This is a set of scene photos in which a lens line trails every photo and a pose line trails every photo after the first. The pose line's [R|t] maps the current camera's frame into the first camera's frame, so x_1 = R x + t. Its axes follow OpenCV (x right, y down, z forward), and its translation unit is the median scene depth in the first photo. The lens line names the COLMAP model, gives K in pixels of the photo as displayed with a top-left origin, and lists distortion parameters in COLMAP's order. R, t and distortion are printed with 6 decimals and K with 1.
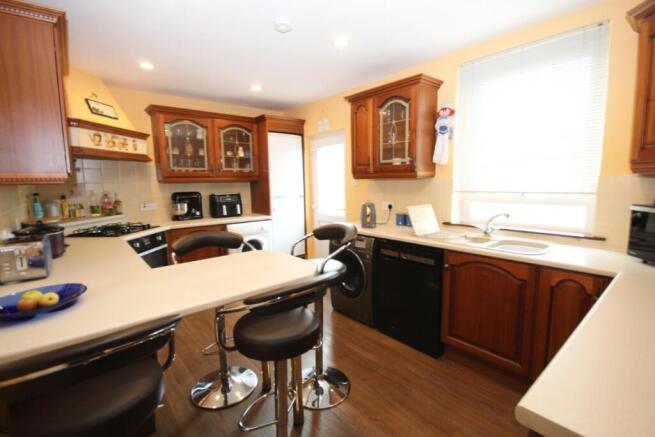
lens RADIAL K [[304.5, 0, 330.7], [0, 304.5, 220.1], [0, 0, 1]] dist [0.003114, -0.001178]
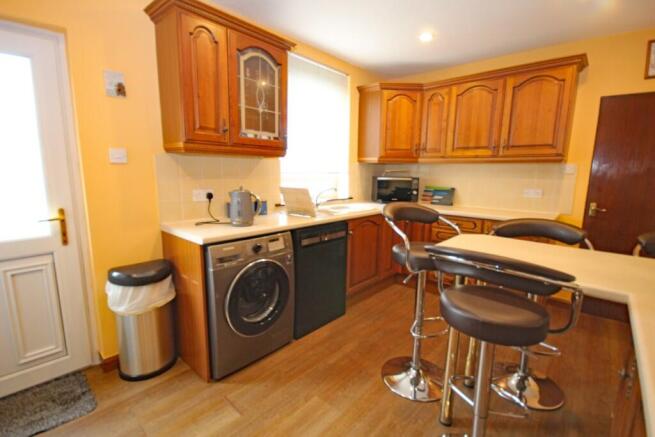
lens RADIAL K [[304.5, 0, 332.7], [0, 304.5, 220.0], [0, 0, 1]] dist [0.003114, -0.001178]
pose [[-0.146660, -0.141924, 0.978953, -0.558226], [0.115488, 0.980429, 0.159440, -0.071419], [-0.982422, 0.136441, -0.127399, 0.853012]]
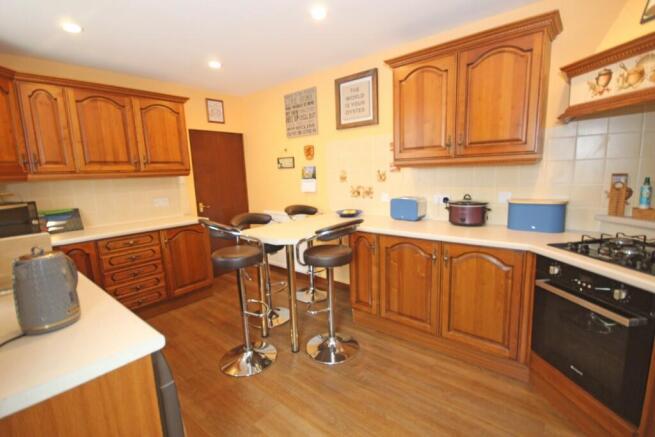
lens RADIAL K [[304.5, 0, 332.3], [0, 304.5, 219.8], [0, 0, 1]] dist [0.003114, -0.001178]
pose [[-0.984785, 0.079252, -0.154651, -0.131093], [0.032258, 0.957852, 0.285446, -0.167205], [0.170755, 0.276114, -0.945835, 1.293393]]
